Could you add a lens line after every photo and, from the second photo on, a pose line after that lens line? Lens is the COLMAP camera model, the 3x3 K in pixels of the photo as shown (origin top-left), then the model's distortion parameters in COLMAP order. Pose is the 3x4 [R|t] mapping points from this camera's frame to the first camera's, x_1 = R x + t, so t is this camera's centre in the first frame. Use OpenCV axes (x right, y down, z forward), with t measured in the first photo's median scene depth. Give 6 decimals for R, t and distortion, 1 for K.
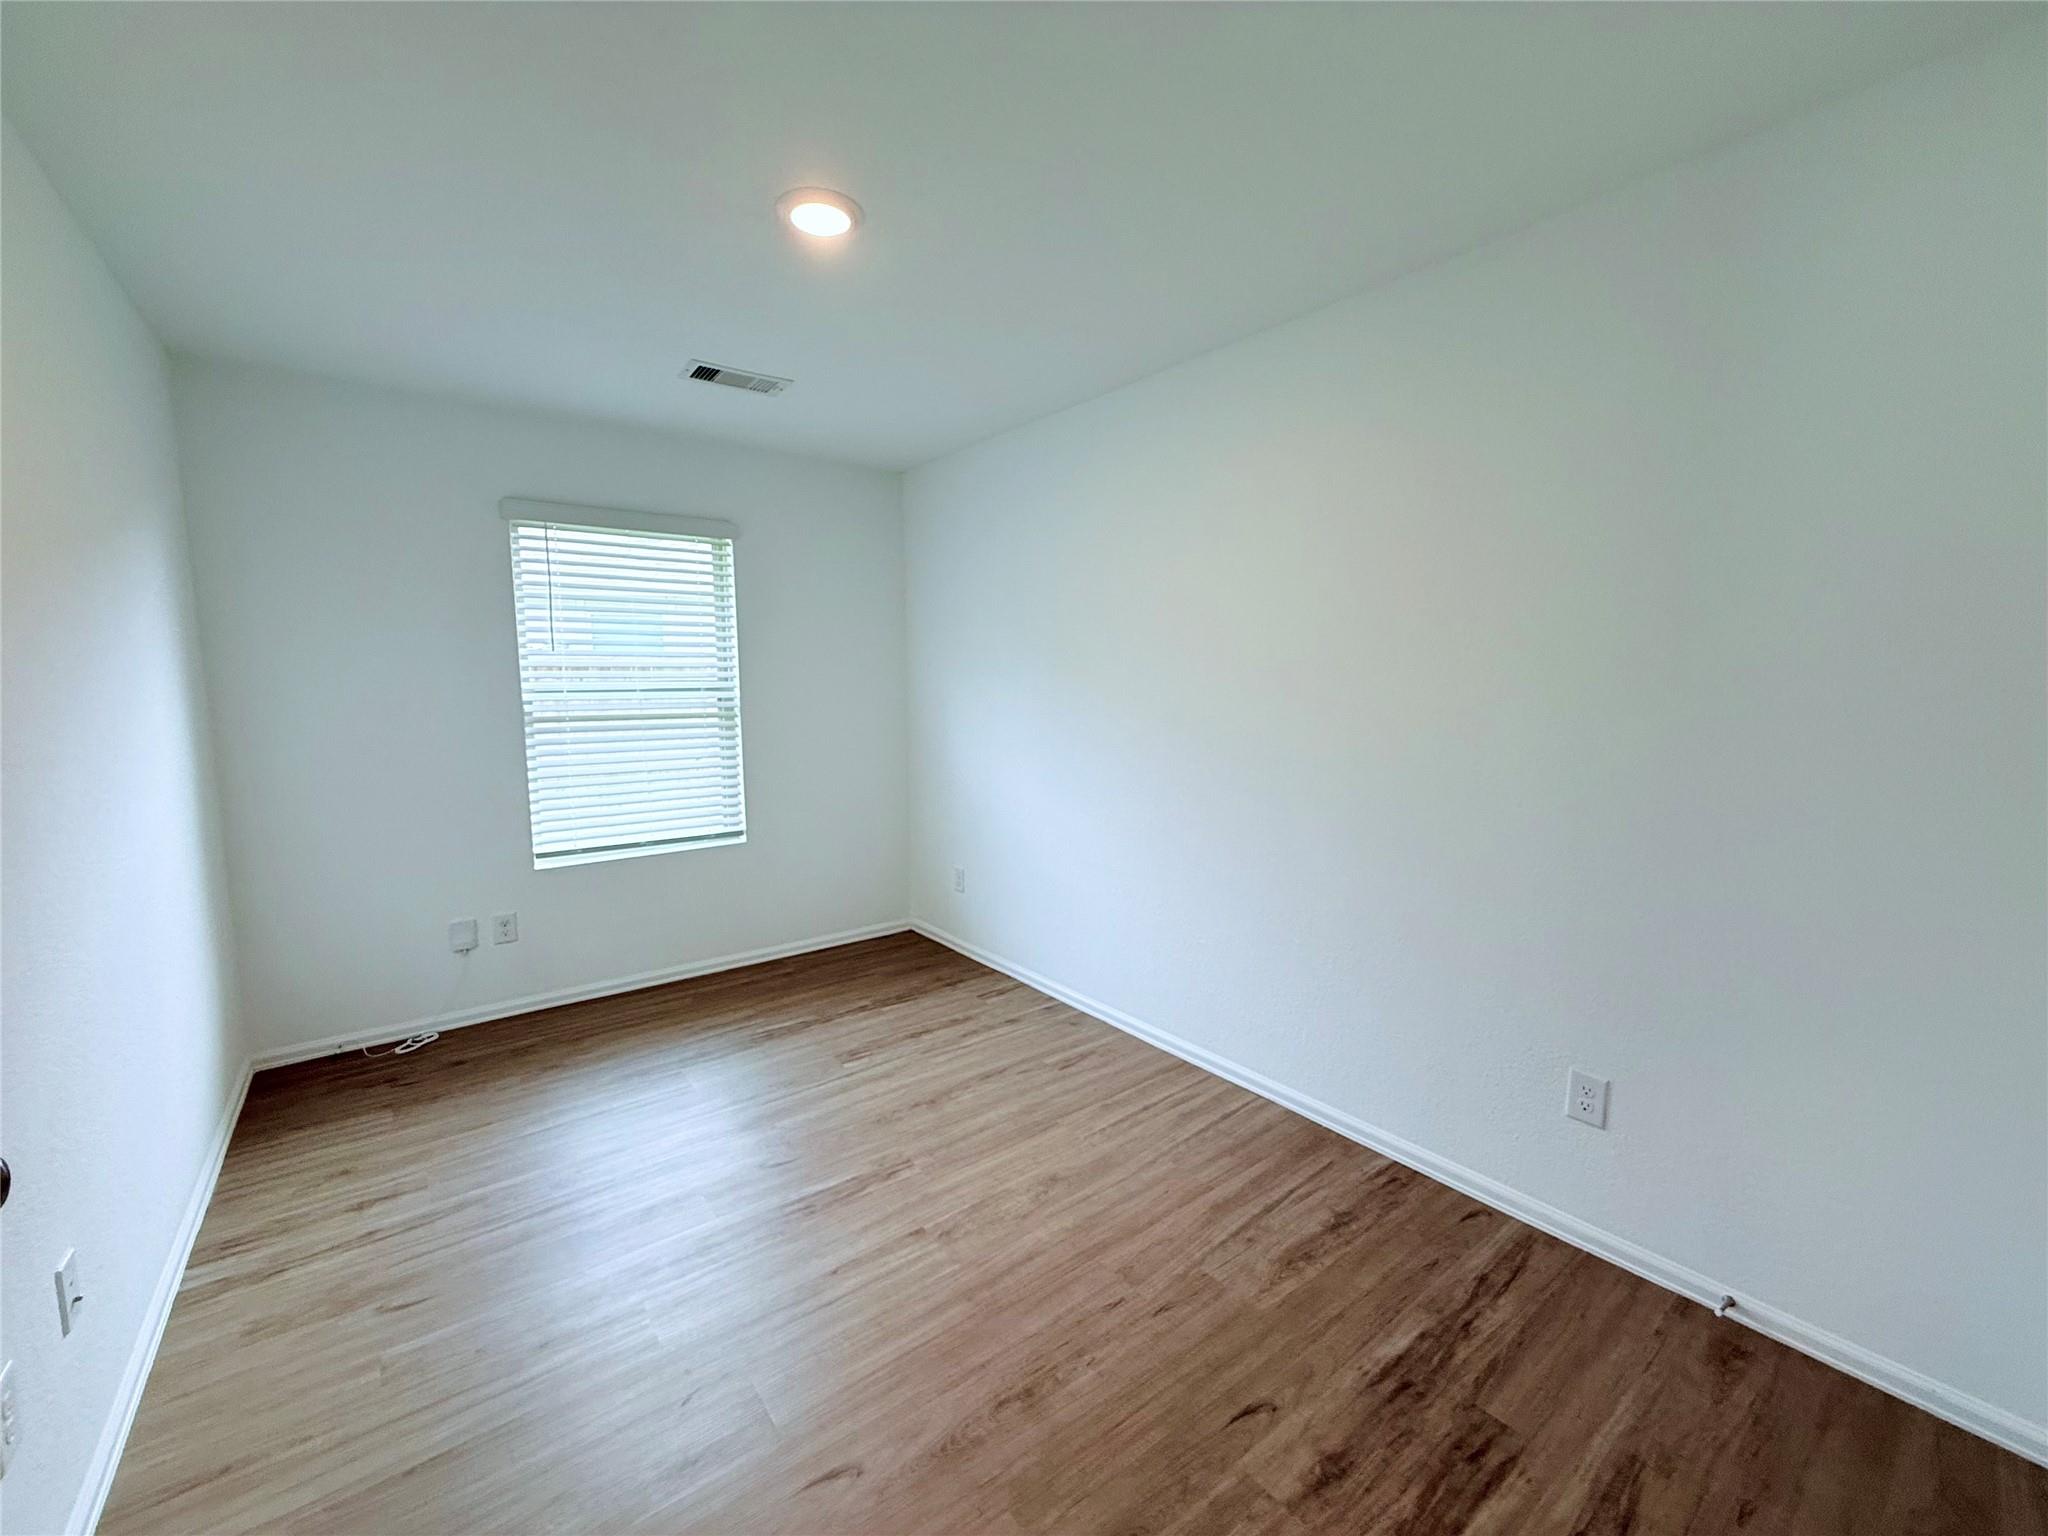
lens RADIAL K [[819.9, 0, 1018.9], [0, 819.9, 765.9], [0, 0, 1]] dist [-0.000122, 0.000020]
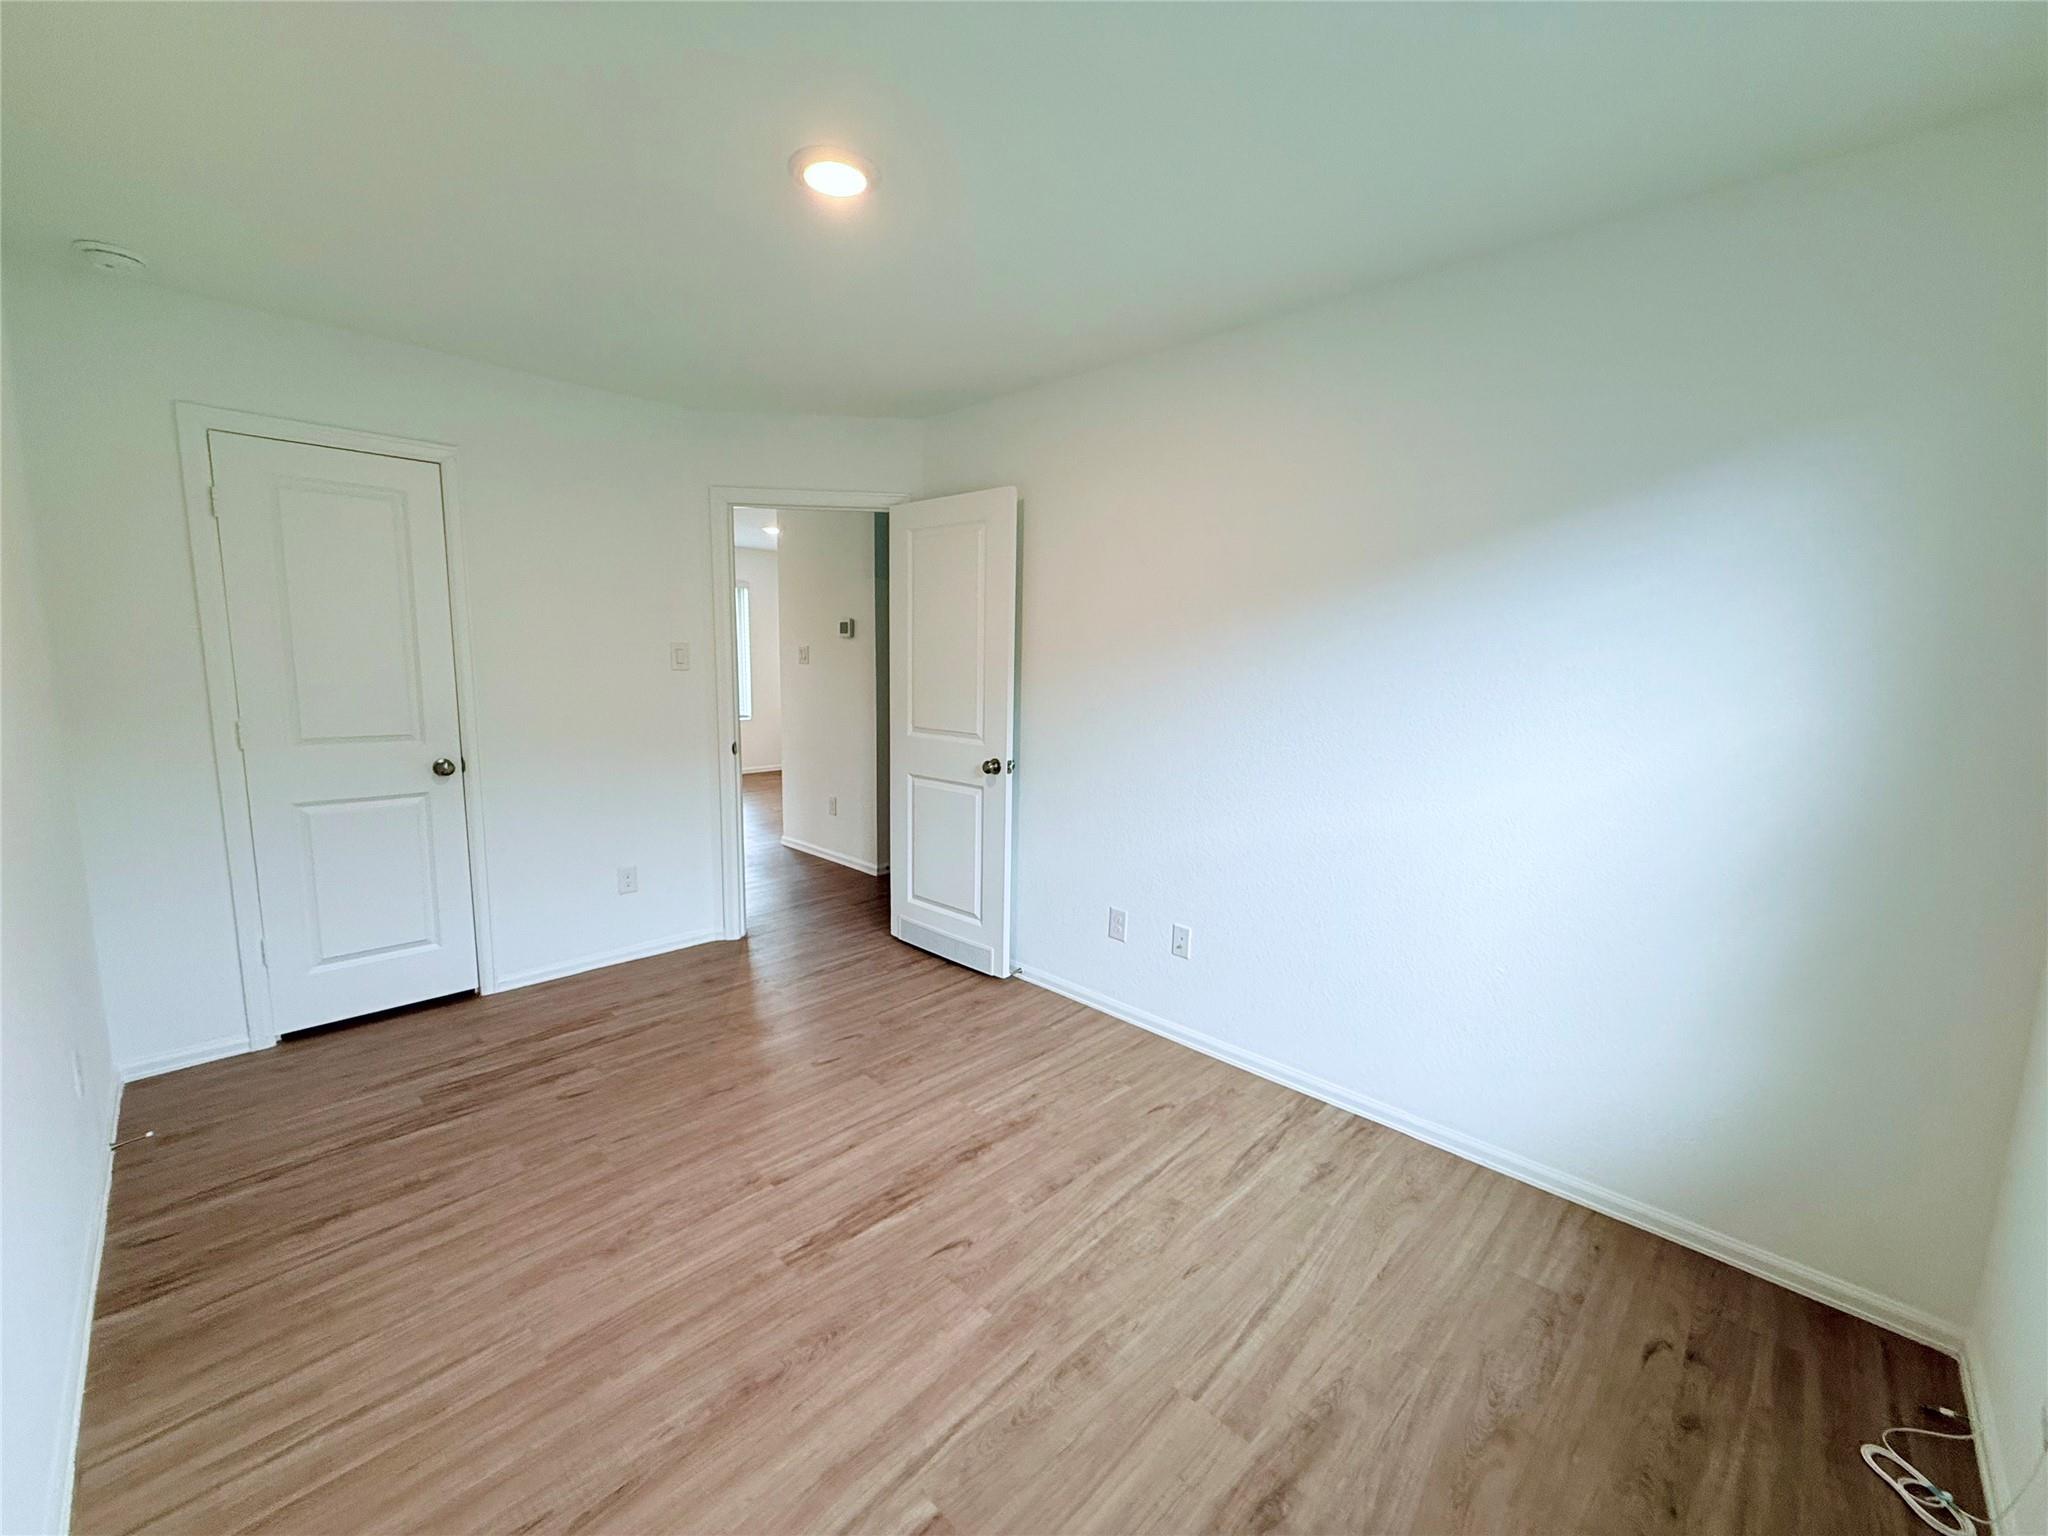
lens RADIAL K [[819.9, 0, 1018.9], [0, 819.9, 765.9], [0, 0, 1]] dist [-0.000122, 0.000020]
pose [[-0.989912, 0.007658, -0.141476, -0.261089], [-0.027481, 0.969196, 0.244752, -0.200313], [0.138992, 0.246171, -0.959208, 1.767374]]
